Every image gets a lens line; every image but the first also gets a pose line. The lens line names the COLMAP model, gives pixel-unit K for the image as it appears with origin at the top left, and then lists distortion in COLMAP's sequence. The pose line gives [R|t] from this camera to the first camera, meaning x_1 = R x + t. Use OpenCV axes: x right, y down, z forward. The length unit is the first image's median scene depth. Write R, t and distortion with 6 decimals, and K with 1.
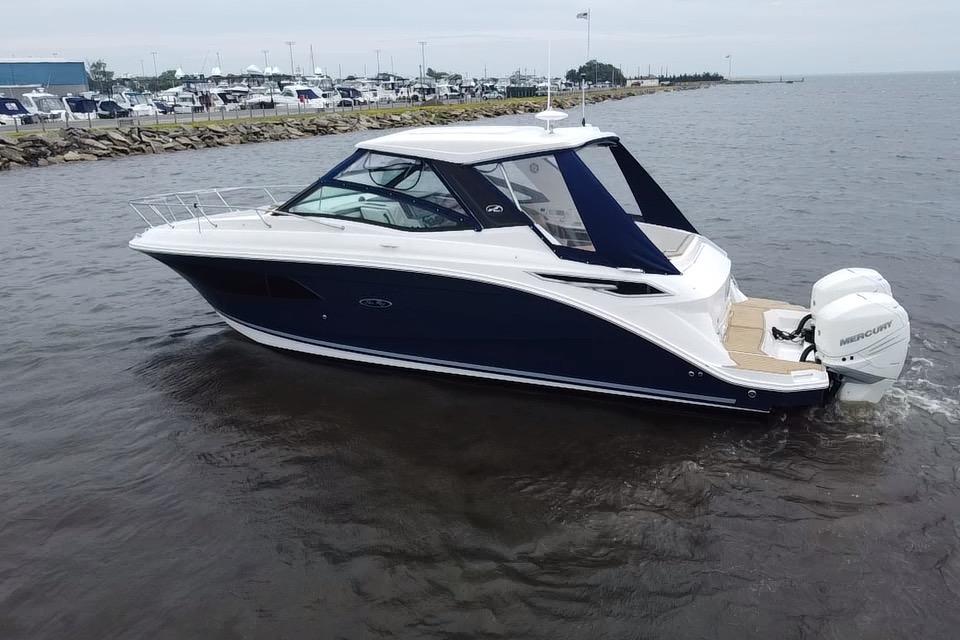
lens RADIAL K [[780.9, 0, 498.7], [0, 780.9, 320.6], [0, 0, 1]] dist [-0.001047, -0.007616]
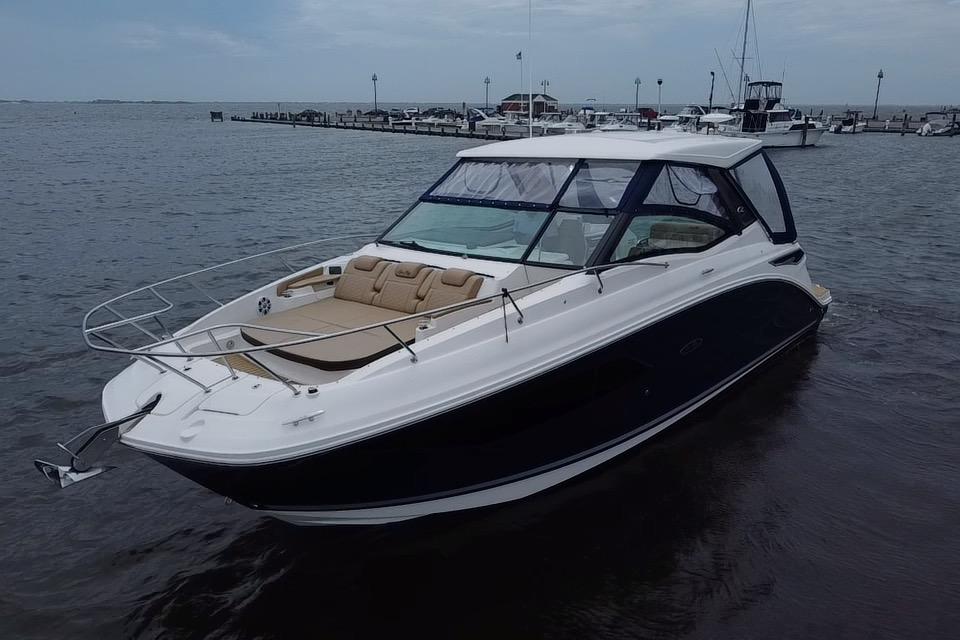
lens RADIAL K [[754.0, 0, 478.3], [0, 754.0, 348.9], [0, 0, 1]] dist [0.002747, -0.001094]
pose [[0.247227, -0.274046, 0.929396, -0.095521], [0.273401, 0.939927, 0.204424, -0.024434], [-0.929586, 0.203559, 0.307300, 0.096812]]
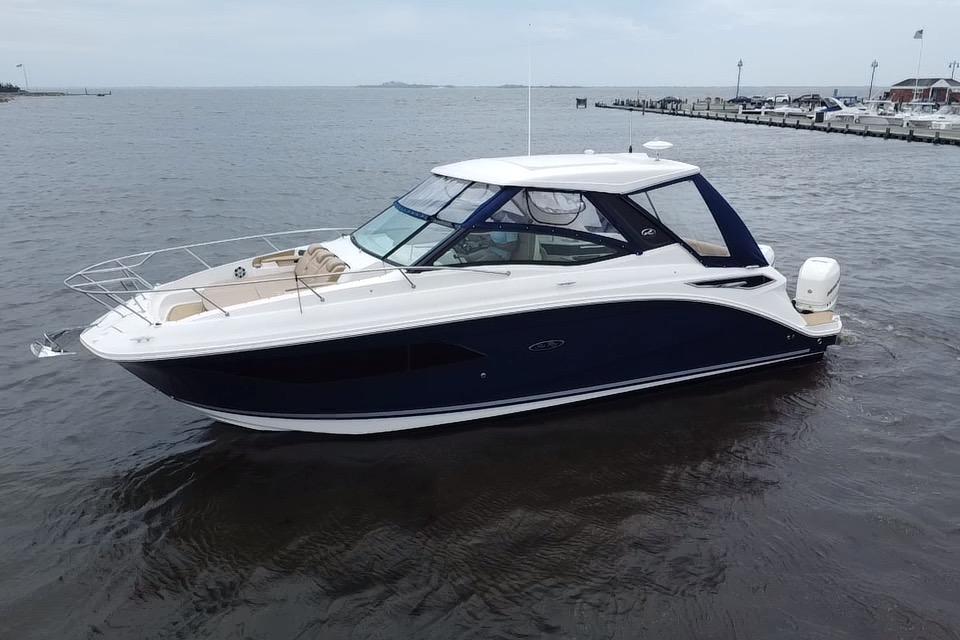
lens RADIAL K [[780.9, 0, 498.7], [0, 780.9, 320.6], [0, 0, 1]] dist [-0.001047, -0.007616]
pose [[0.667053, -0.192325, 0.719758, -0.088063], [0.202880, 0.976486, 0.072901, -0.013341], [-0.716854, 0.097396, 0.690387, 0.037713]]
